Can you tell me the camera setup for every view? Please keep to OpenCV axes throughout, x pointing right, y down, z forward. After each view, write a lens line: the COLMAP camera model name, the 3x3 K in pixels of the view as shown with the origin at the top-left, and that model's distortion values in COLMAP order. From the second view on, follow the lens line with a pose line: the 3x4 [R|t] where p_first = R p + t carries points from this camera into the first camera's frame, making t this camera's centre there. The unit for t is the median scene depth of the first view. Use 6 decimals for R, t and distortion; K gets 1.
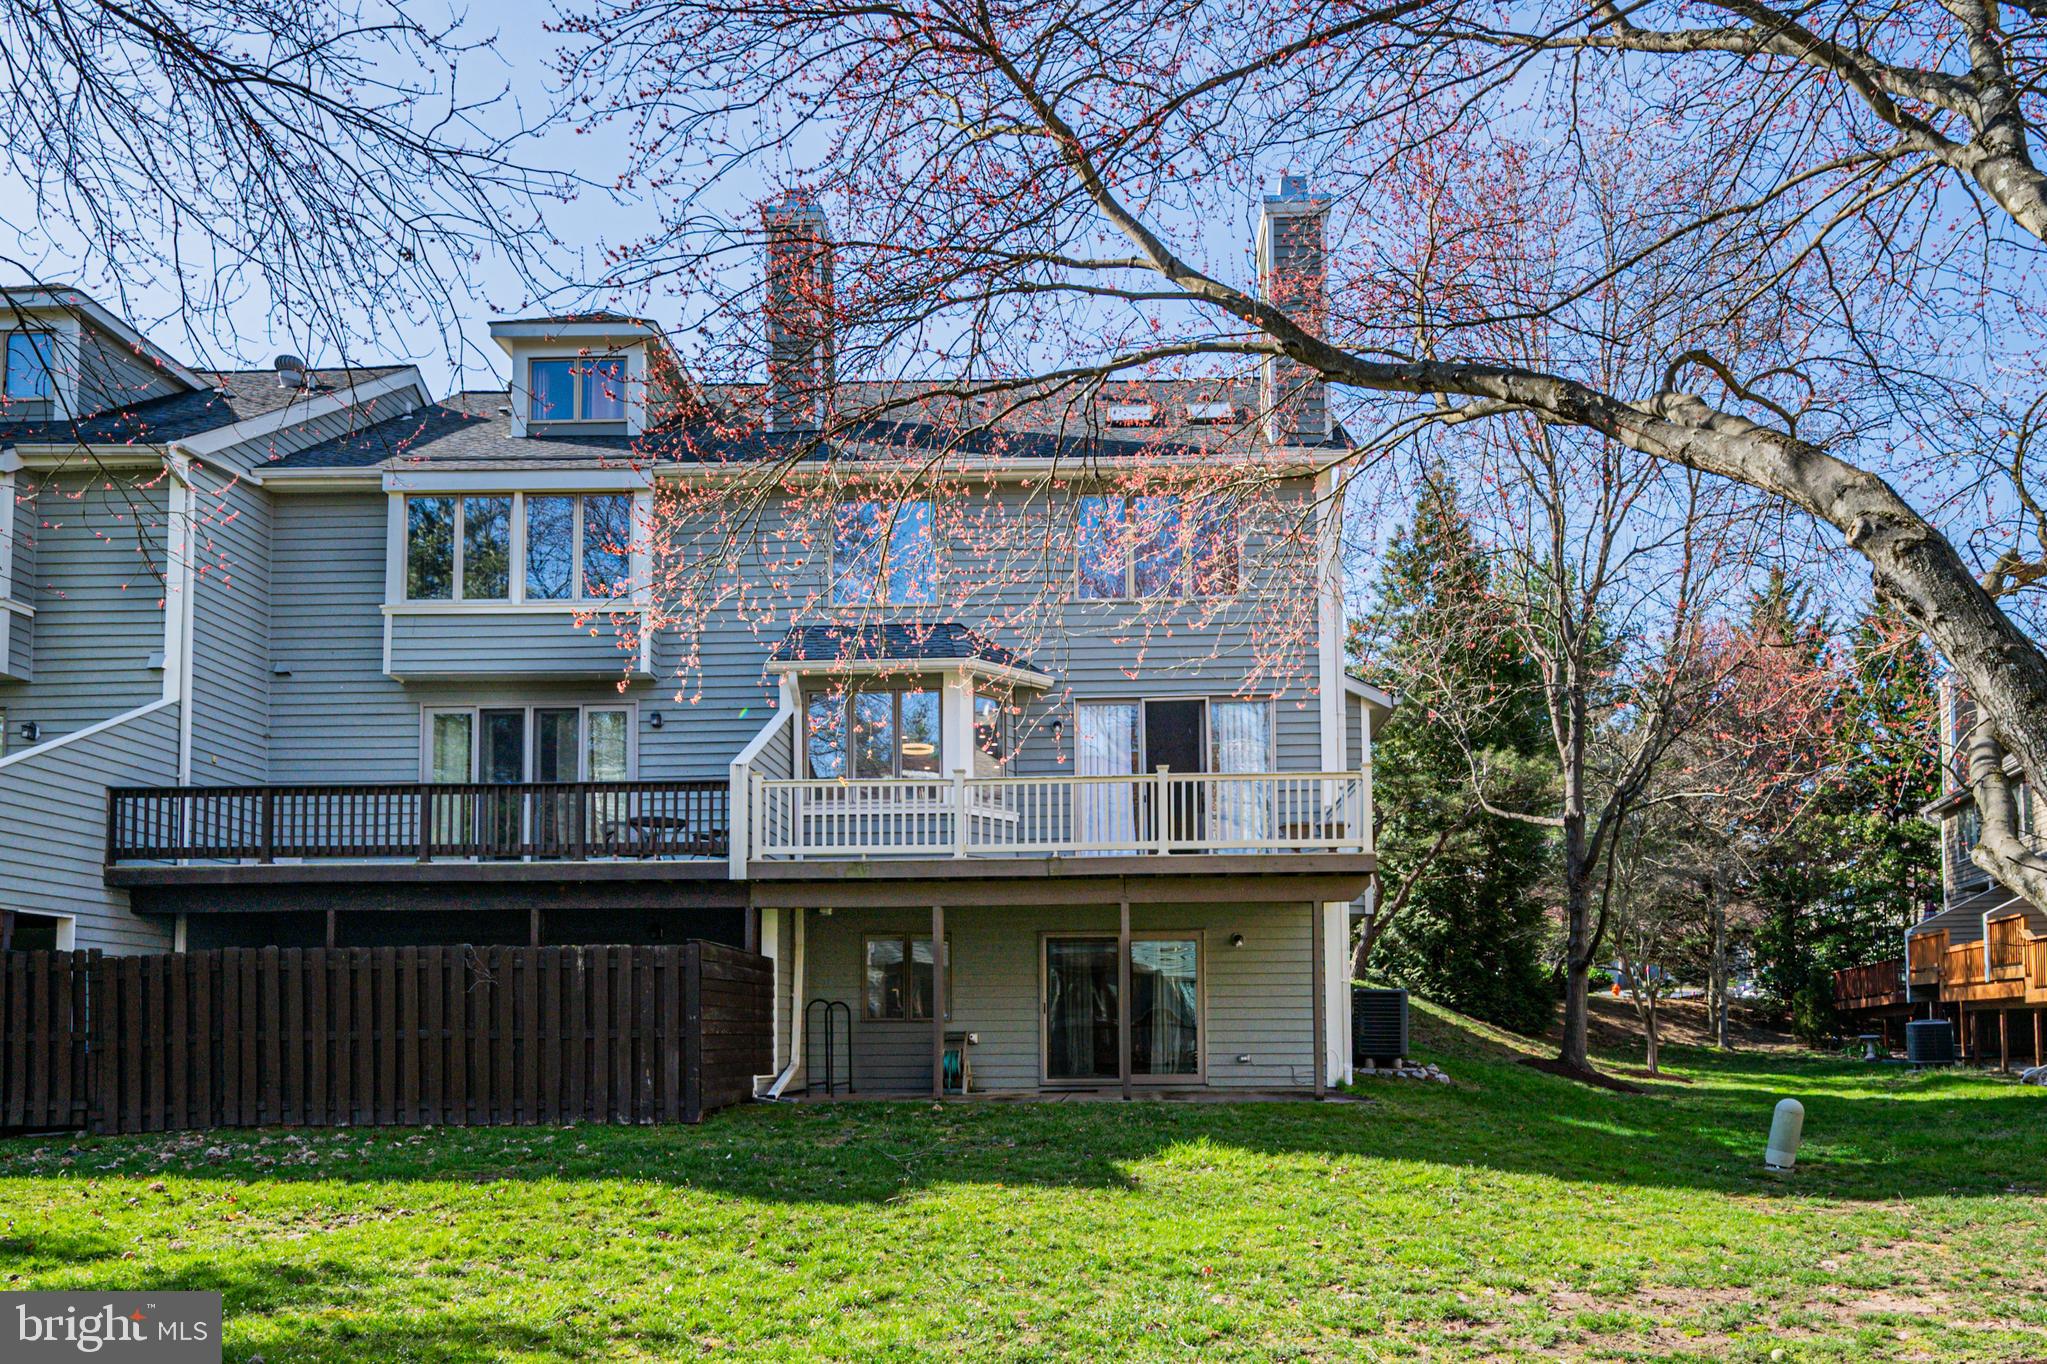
lens RADIAL K [[881.0, 0, 1023.8], [0, 881.0, 661.5], [0, 0, 1]] dist [0.000227, 0.000311]
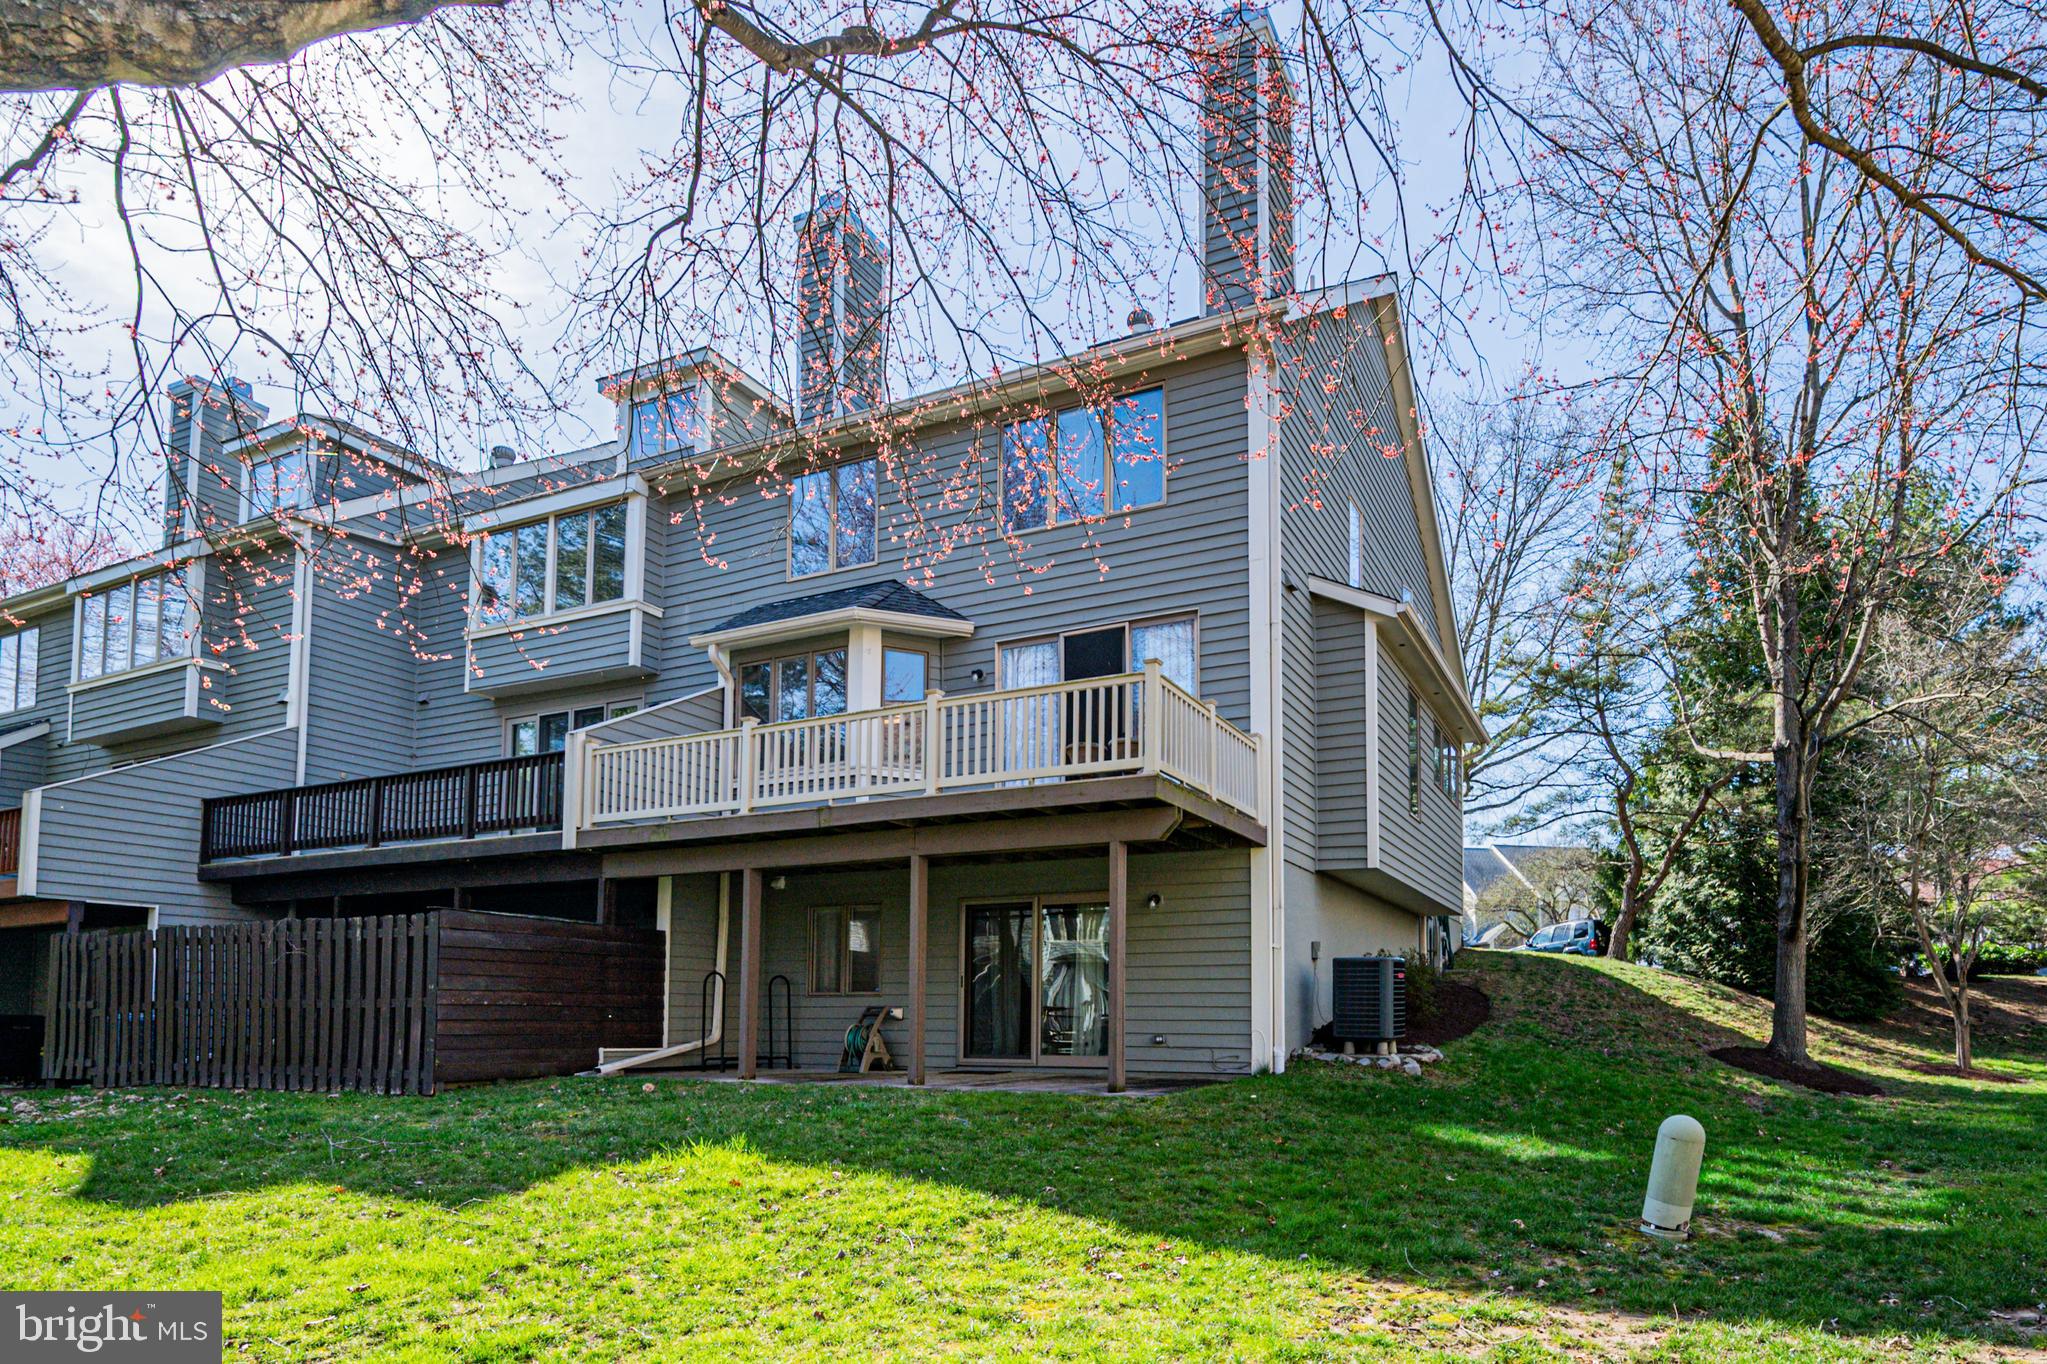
lens RADIAL K [[842.7, 0, 1023.5], [0, 842.7, 682.0], [0, 0, 1]] dist [0.001530, 0.000229]
pose [[0.961567, -0.093987, -0.257984, 0.331983], [0.100249, 0.994899, 0.011195, 0.081795], [0.255616, -0.036628, 0.966084, 0.184902]]
